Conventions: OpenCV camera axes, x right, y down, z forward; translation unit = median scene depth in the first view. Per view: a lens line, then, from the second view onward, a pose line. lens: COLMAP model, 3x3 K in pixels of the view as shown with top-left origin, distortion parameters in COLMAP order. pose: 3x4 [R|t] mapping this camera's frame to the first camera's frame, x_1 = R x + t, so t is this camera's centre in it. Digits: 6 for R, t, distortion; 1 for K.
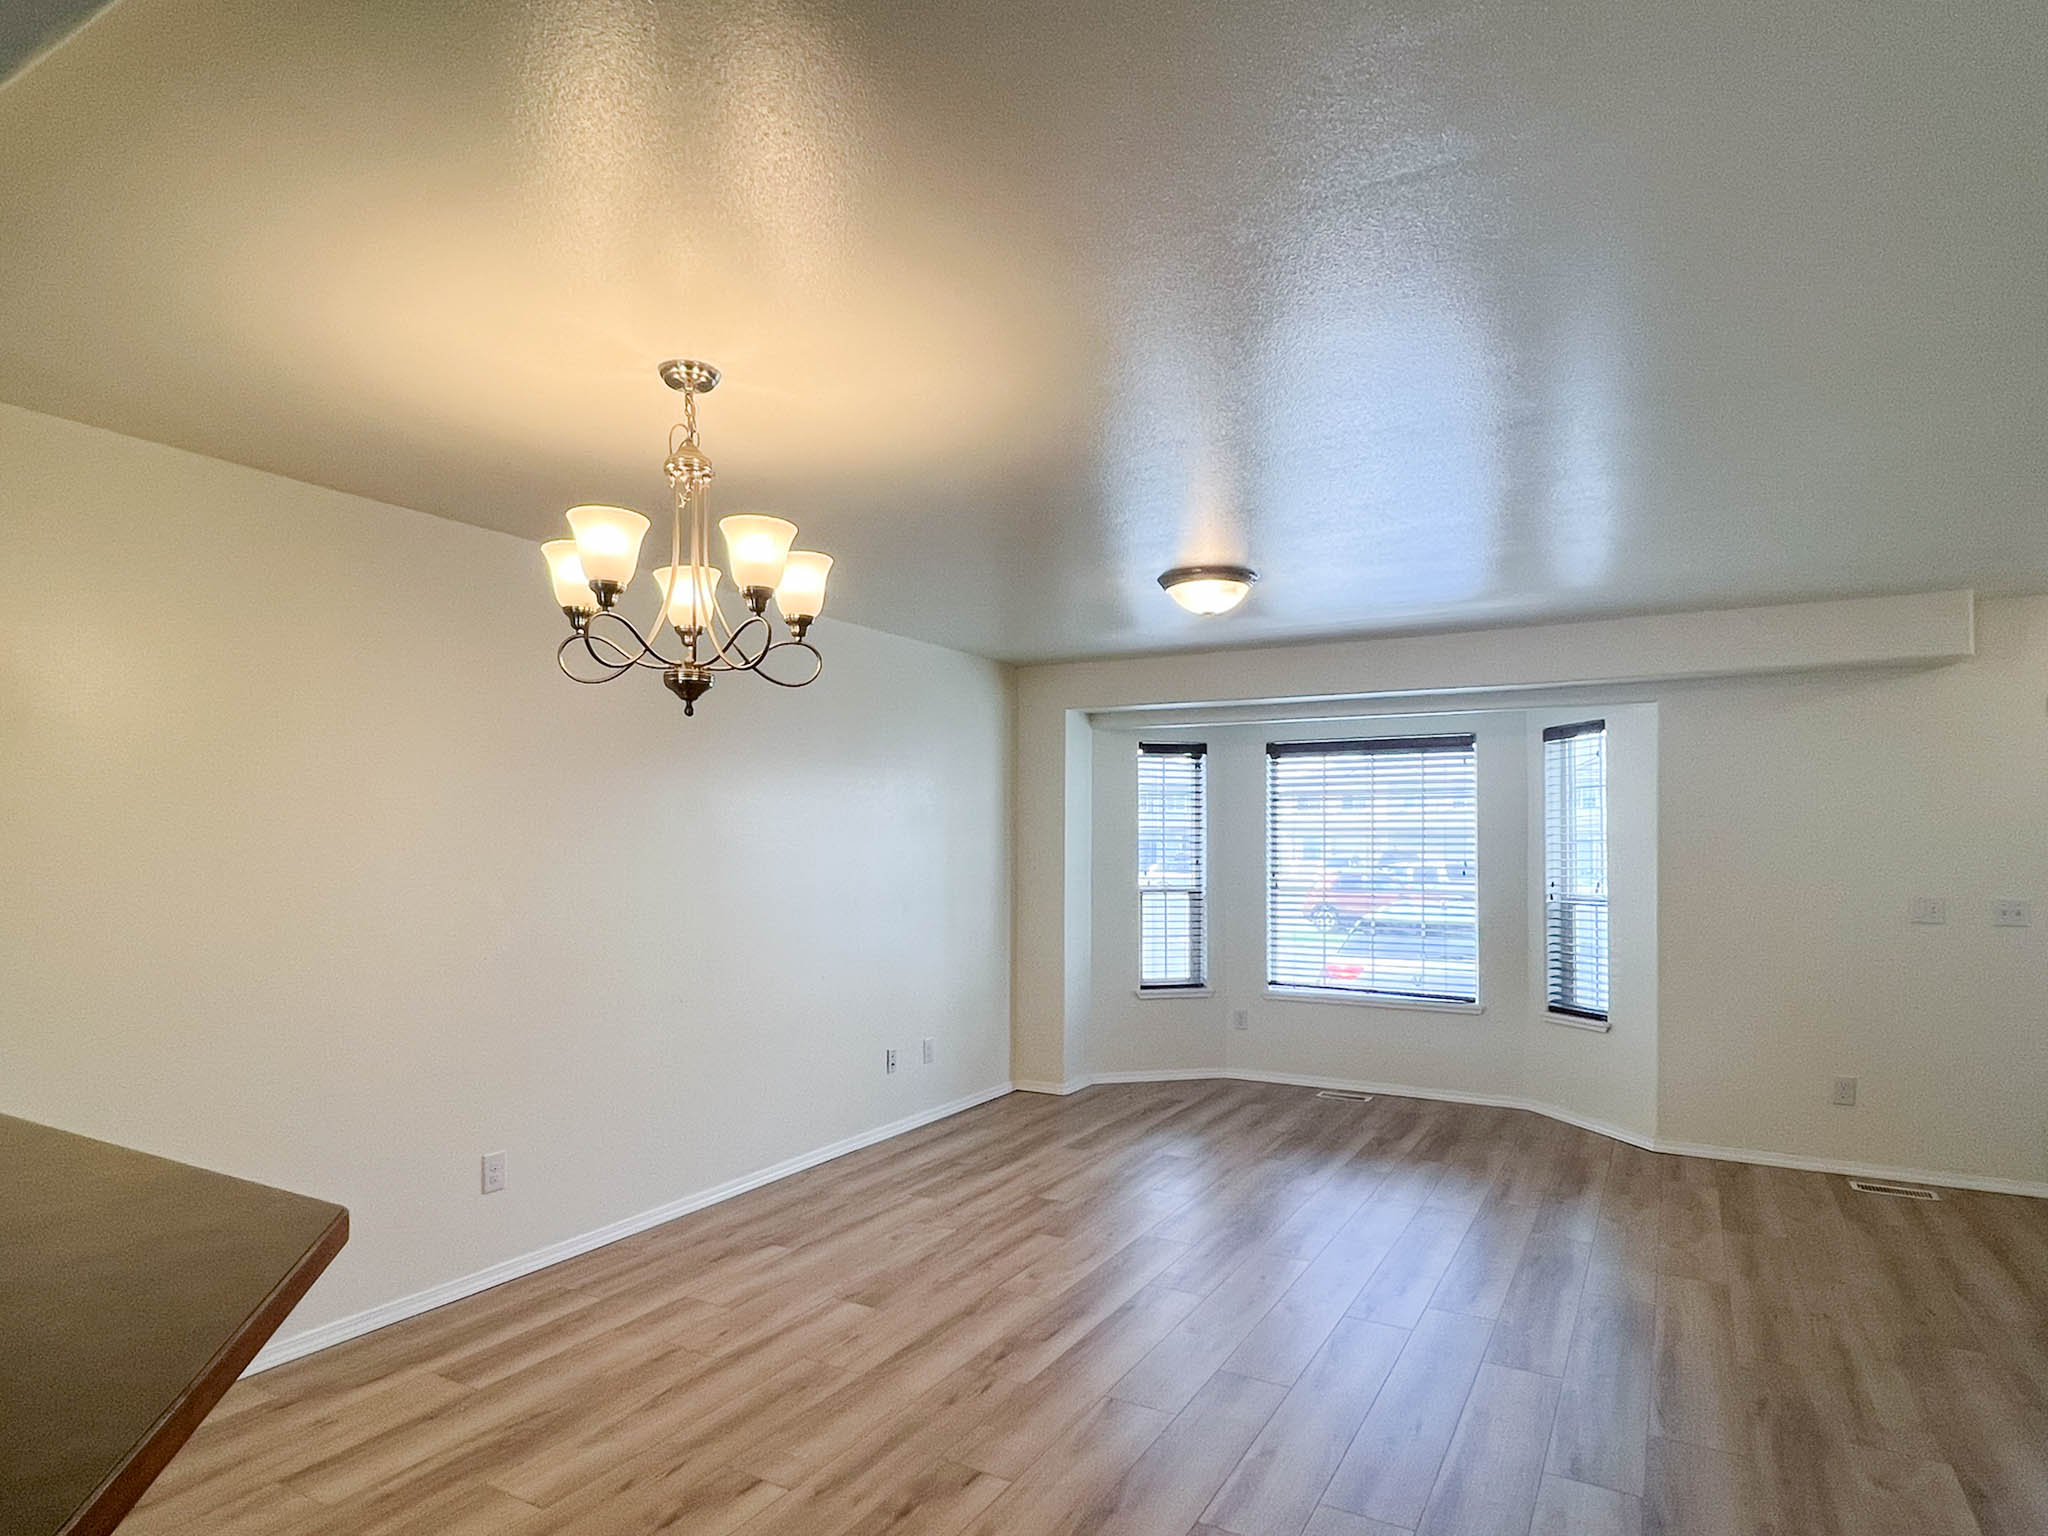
lens RADIAL K [[1144.1, 0, 1025.1], [0, 1144.1, 857.6], [0, 0, 1]] dist [-0.000365, -0.000245]
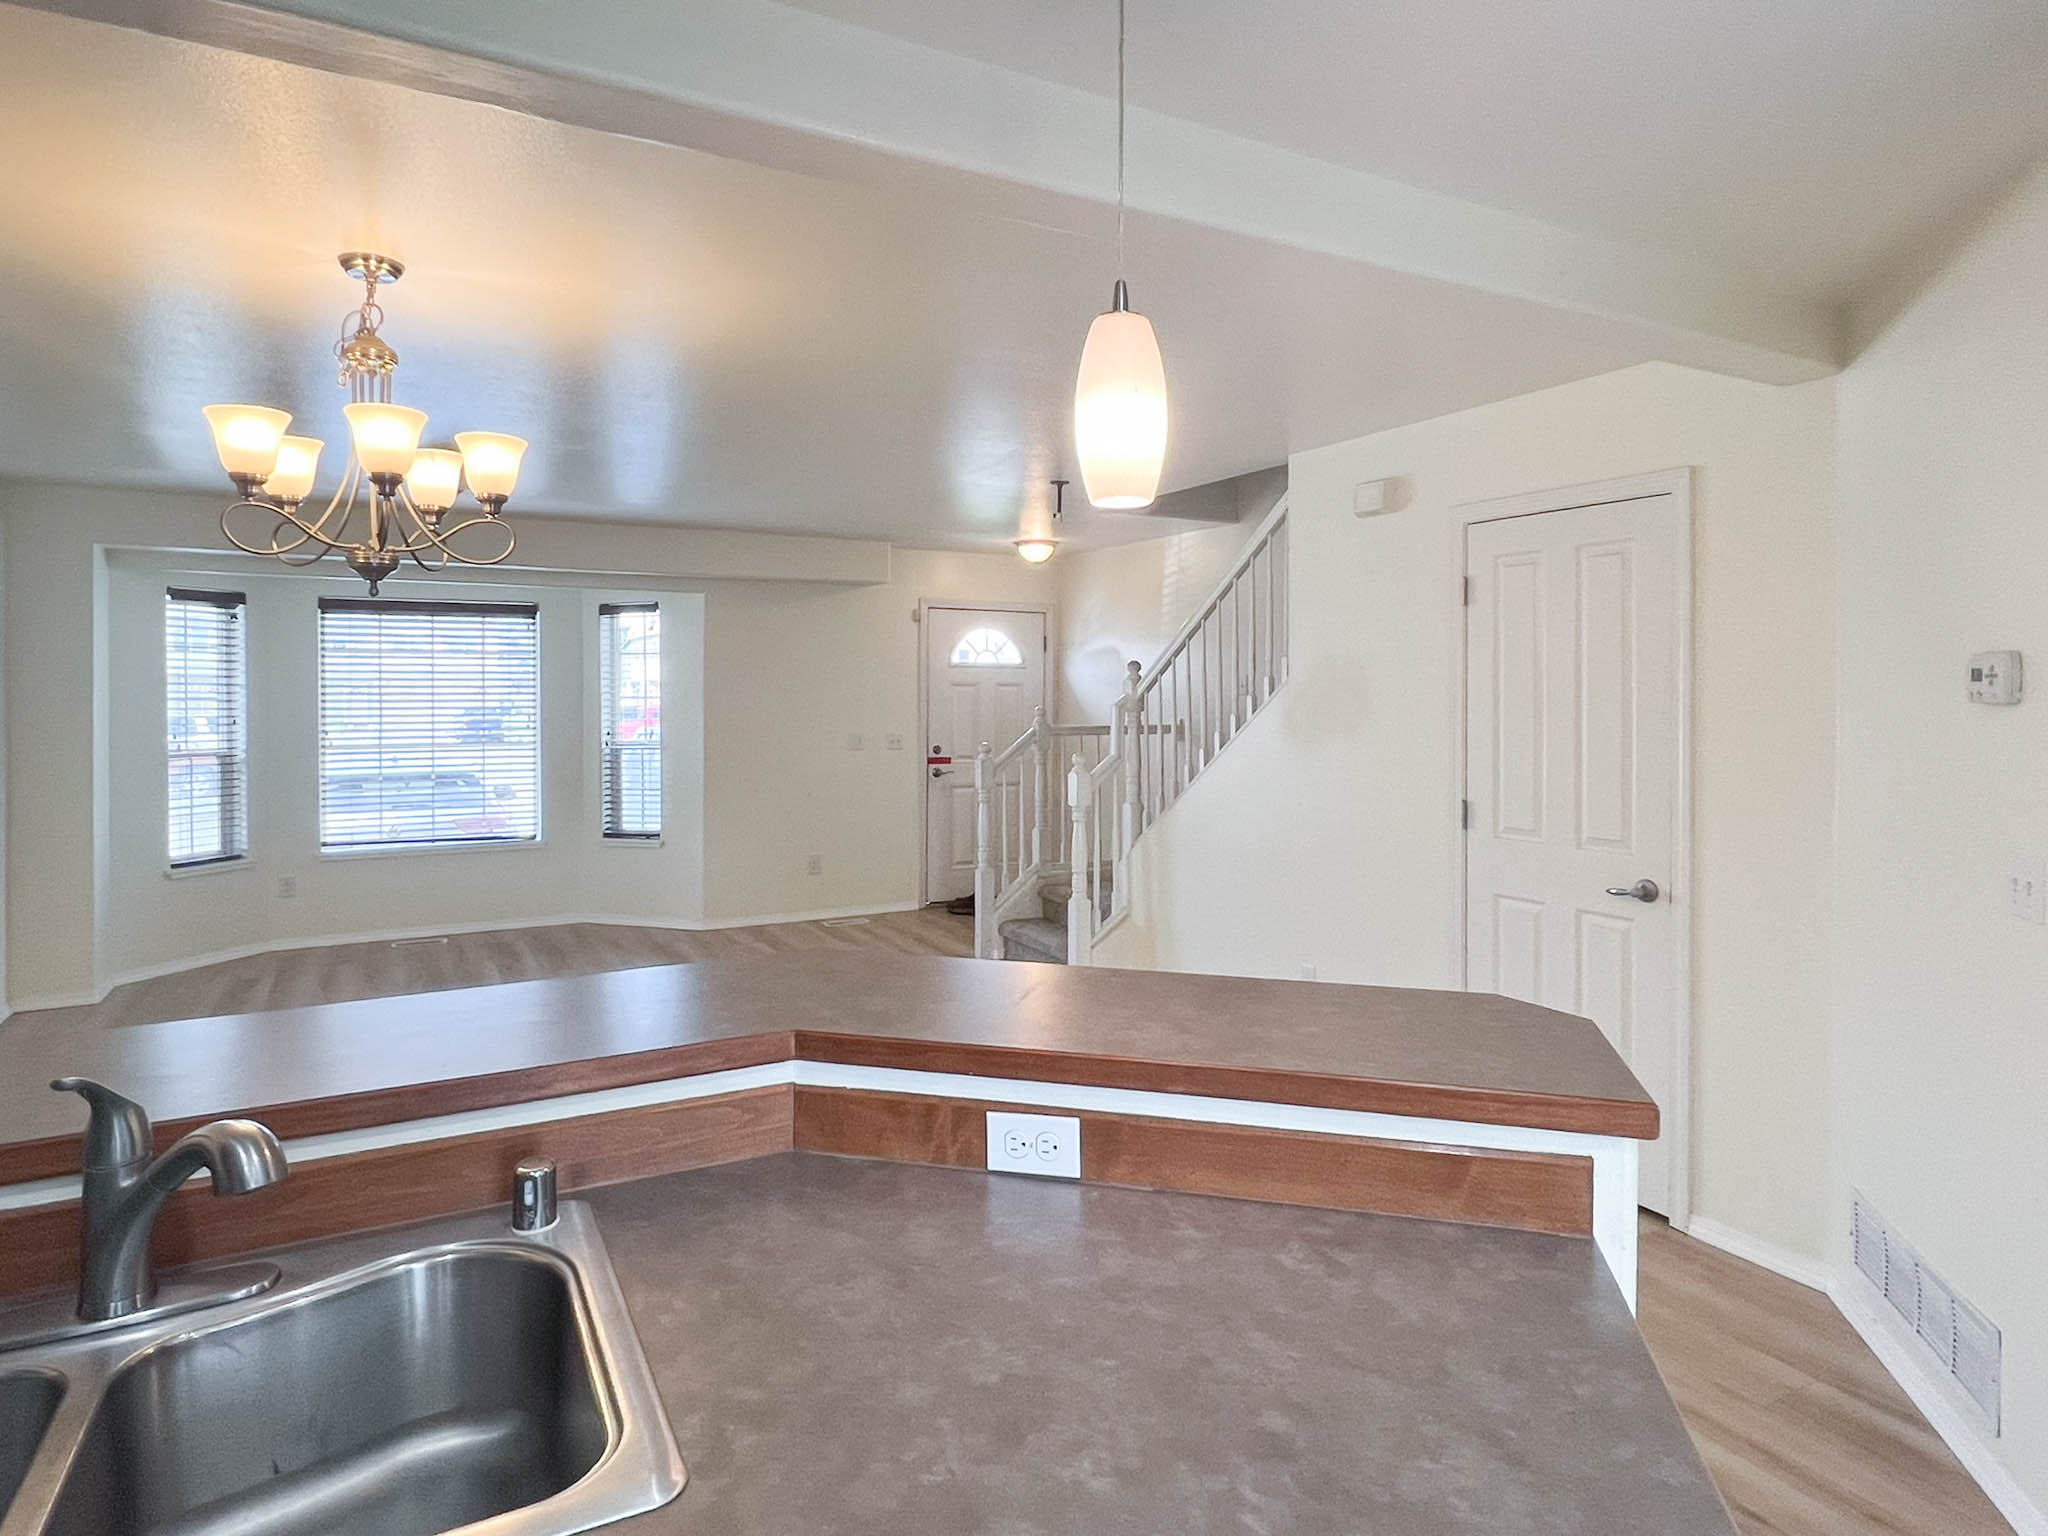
lens RADIAL K [[1144.1, 0, 1021.7], [0, 1144.1, 746.0], [0, 0, 1]] dist [-0.000365, -0.000245]
pose [[0.527615, -0.043945, 0.848346, -0.301461], [0.012662, 0.998957, 0.043872, -0.009624], [-0.849390, -0.012406, 0.527621, -0.015938]]
